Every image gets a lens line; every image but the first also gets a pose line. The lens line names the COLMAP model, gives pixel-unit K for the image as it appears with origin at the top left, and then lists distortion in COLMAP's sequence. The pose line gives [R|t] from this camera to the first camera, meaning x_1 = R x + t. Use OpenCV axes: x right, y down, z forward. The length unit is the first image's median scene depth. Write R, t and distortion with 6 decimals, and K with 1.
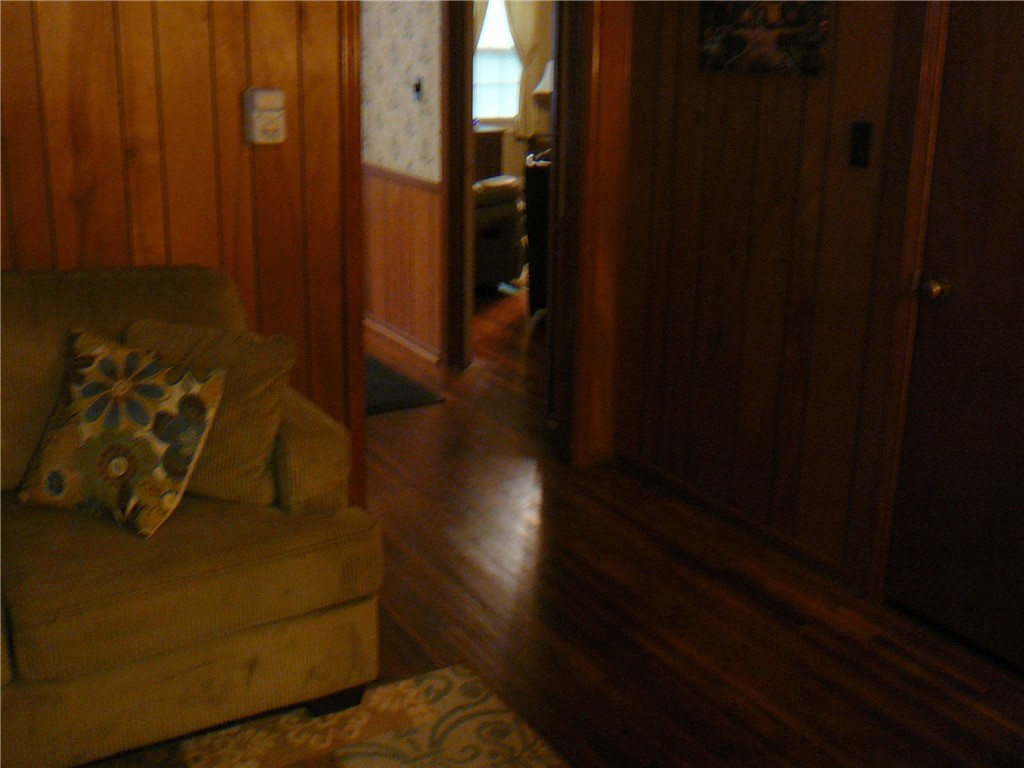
lens RADIAL K [[1184.4, 0, 512.0], [0, 1184.4, 384.0], [0, 0, 1]] dist [-0.051014, 0.014265]
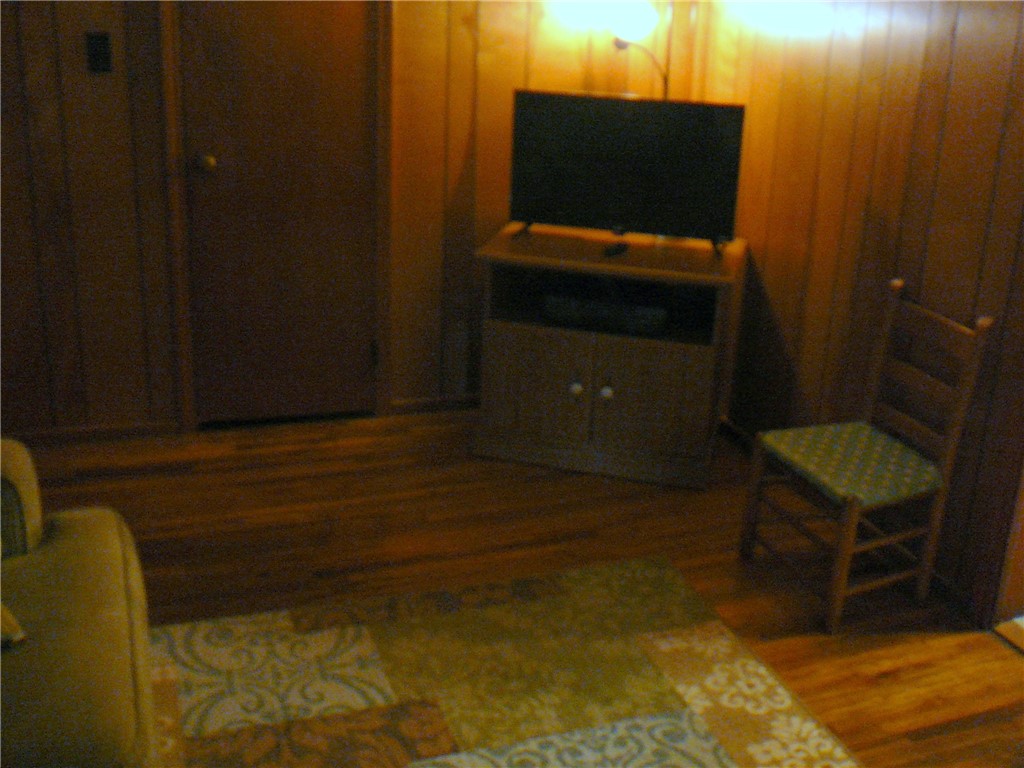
lens RADIAL K [[1184.4, 0, 512.0], [0, 1184.4, 384.0], [0, 0, 1]] dist [-0.051014, 0.014265]
pose [[0.080493, -0.297785, 0.951233, -0.886011], [0.260871, 0.927359, 0.268236, -0.113140], [-0.962012, 0.226558, 0.152330, 0.546504]]
